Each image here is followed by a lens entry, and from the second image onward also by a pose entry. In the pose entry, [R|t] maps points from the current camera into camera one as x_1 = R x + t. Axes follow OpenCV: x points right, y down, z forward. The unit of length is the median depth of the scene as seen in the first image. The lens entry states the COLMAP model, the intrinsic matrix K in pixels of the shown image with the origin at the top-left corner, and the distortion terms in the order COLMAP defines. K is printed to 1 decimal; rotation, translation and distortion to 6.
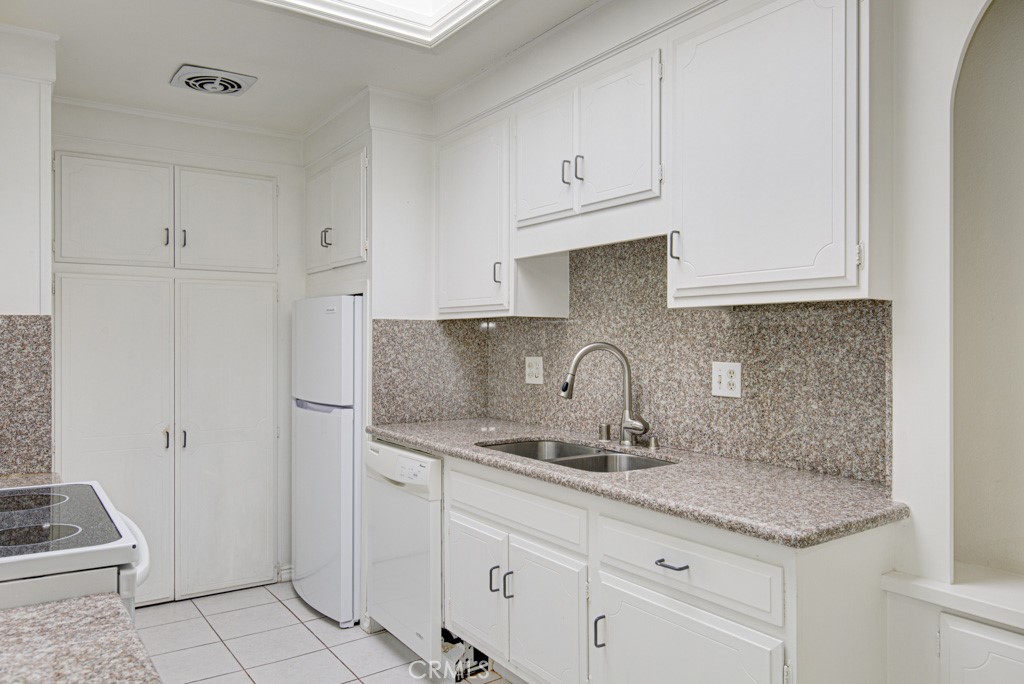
lens RADIAL K [[686.9, 0, 512.0], [0, 686.9, 342.0], [0, 0, 1]] dist [-0.060231, 0.004341]
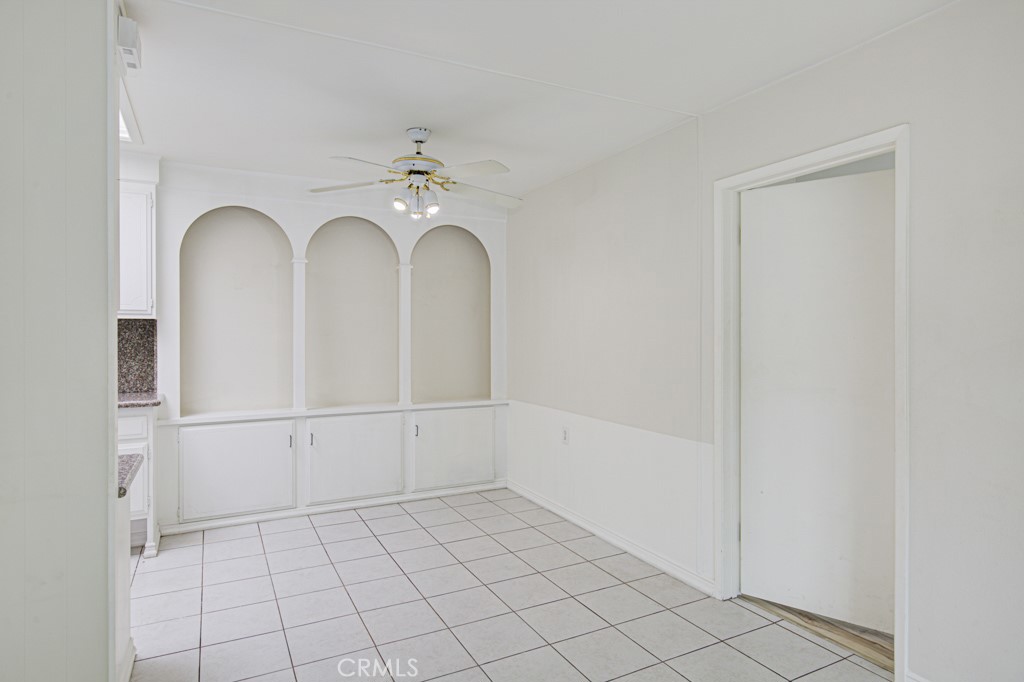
lens RADIAL K [[616.7, 0, 512.0], [0, 616.7, 341.0], [0, 0, 1]] dist [-0.002618, -0.000313]
pose [[0.089811, -0.013257, 0.995871, -1.107149], [0.003671, 0.999909, 0.012979, -0.002106], [-0.995952, 0.002491, 0.089852, -0.403944]]
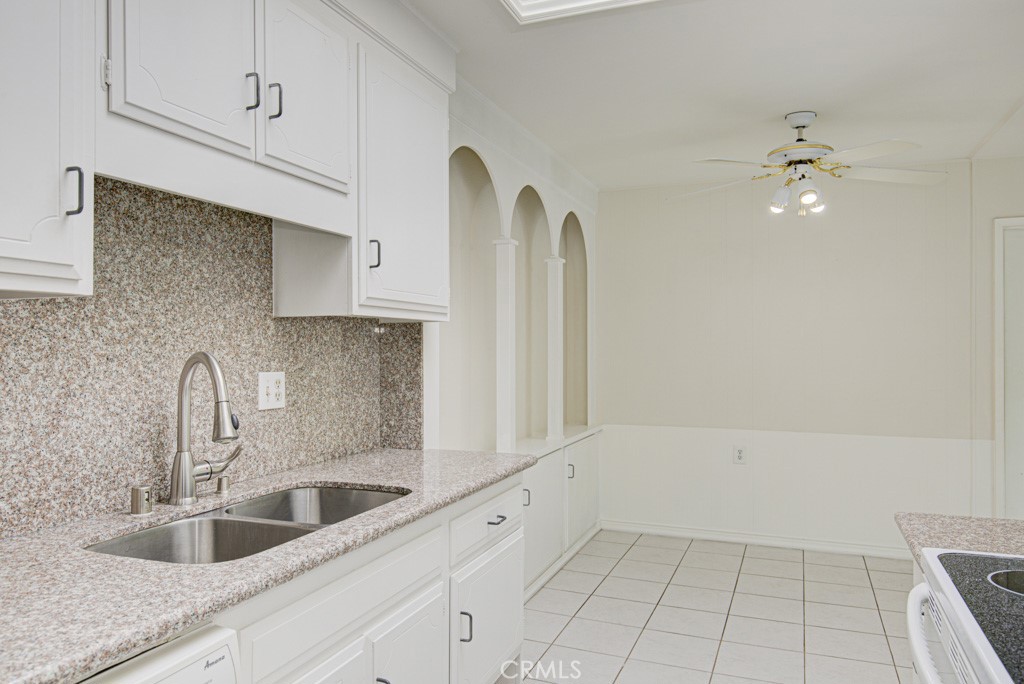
lens RADIAL K [[686.9, 0, 512.0], [0, 686.9, 342.0], [0, 0, 1]] dist [-0.060231, 0.004341]
pose [[-0.560000, 0.006951, 0.828464, -0.544395], [0.003855, 0.999976, -0.005784, -0.003676], [-0.828484, -0.000046, -0.560013, 1.065586]]
